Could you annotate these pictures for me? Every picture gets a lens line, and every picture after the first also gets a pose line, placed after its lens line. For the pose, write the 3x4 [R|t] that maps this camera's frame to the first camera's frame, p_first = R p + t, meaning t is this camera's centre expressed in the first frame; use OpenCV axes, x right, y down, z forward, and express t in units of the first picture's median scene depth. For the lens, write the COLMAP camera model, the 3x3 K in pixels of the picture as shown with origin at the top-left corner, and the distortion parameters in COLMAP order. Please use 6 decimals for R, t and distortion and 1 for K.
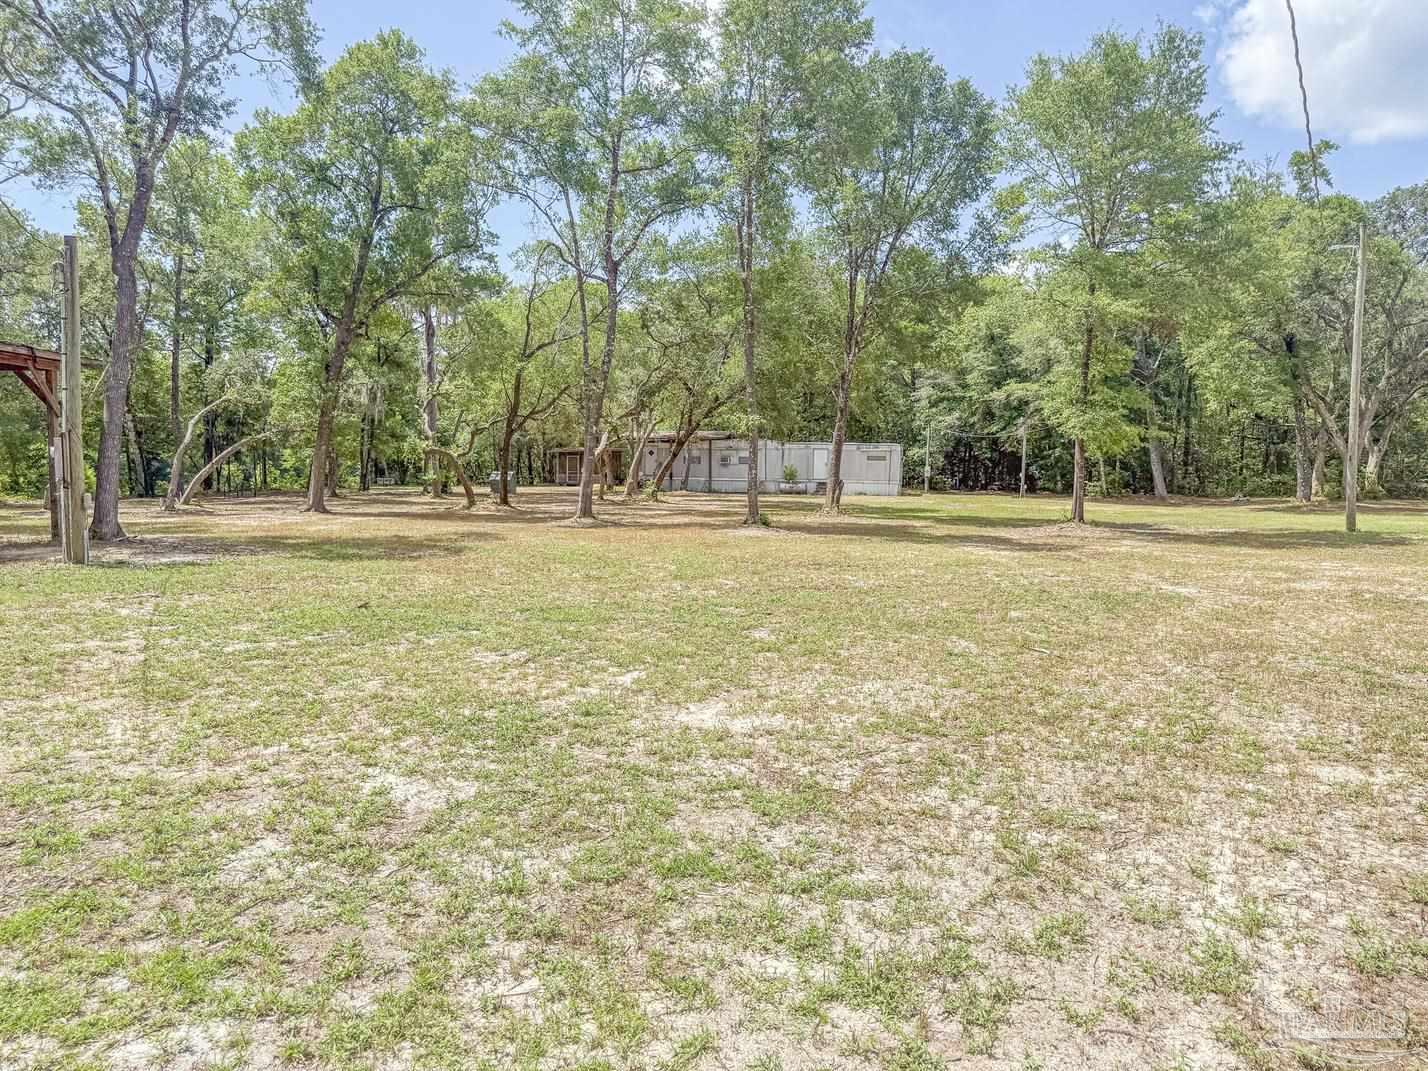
lens RADIAL K [[965.4, 0, 710.8], [0, 965.4, 527.7], [0, 0, 1]] dist [-0.036374, -0.011875]
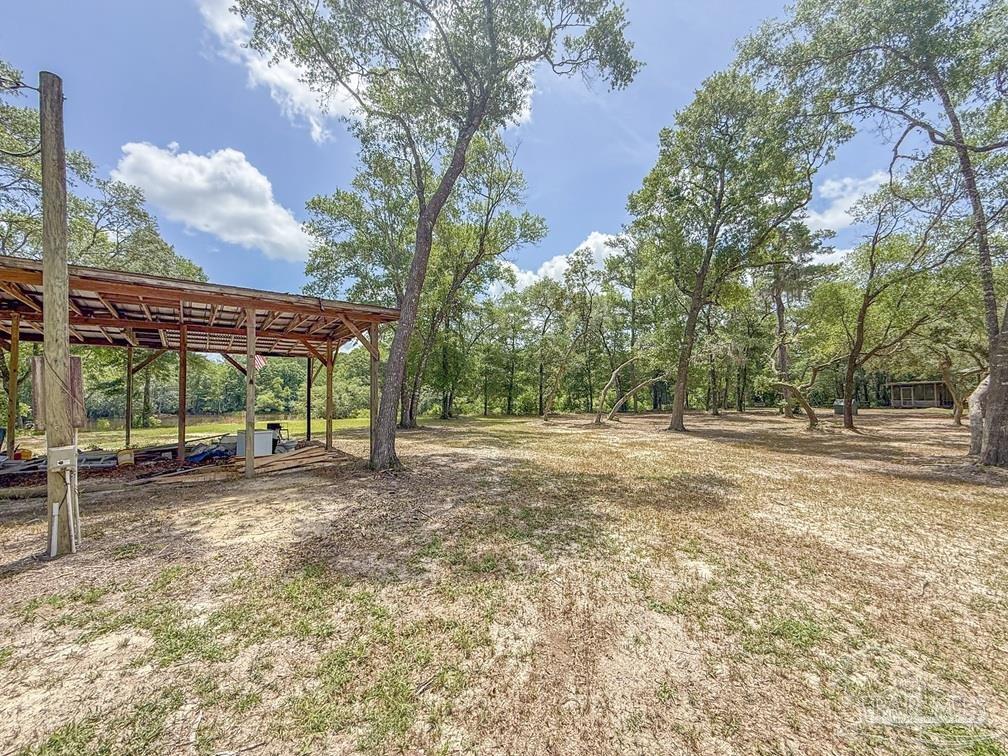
lens RADIAL K [[401.0, 0, 502.4], [0, 401.0, 375.6], [0, 0, 1]] dist [-0.001846, 0.000737]
pose [[0.610473, -0.052027, -0.790326, -0.075976], [-0.039132, 0.994640, -0.095704, -0.022150], [0.791070, 0.089352, 0.605165, 0.330544]]
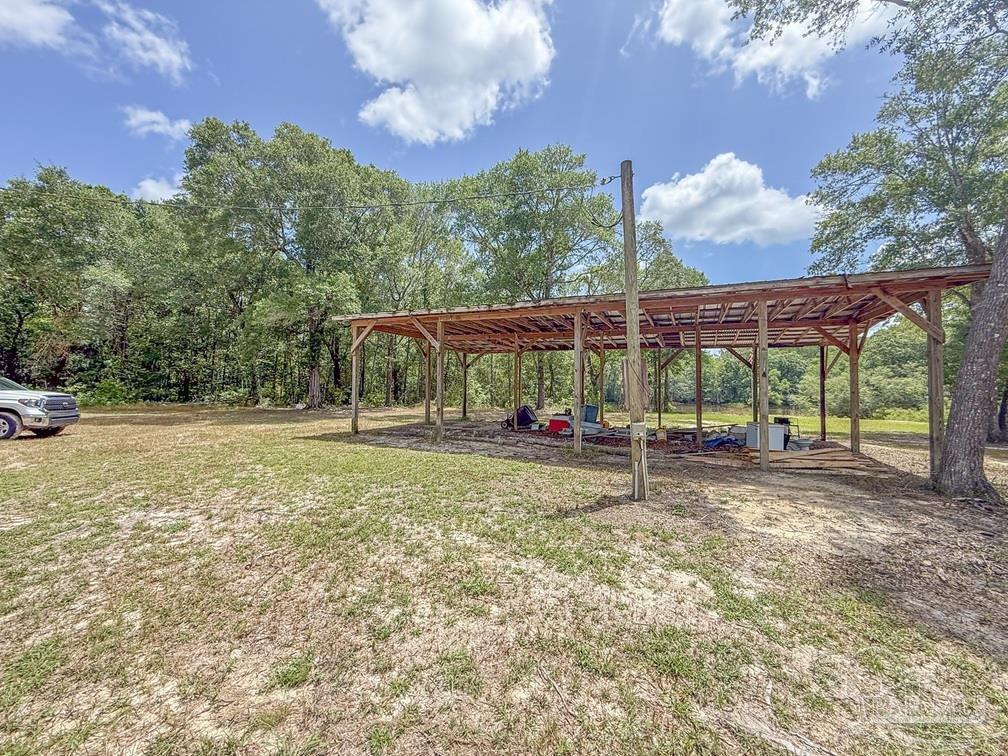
lens RADIAL K [[401.0, 0, 501.5], [0, 401.0, 375.1], [0, 0, 1]] dist [-0.001846, 0.000737]
pose [[-0.432930, -0.040222, -0.900530, -0.075189], [-0.075506, 0.997111, -0.008237, -0.021760], [0.898260, 0.064430, -0.434716, 0.325260]]
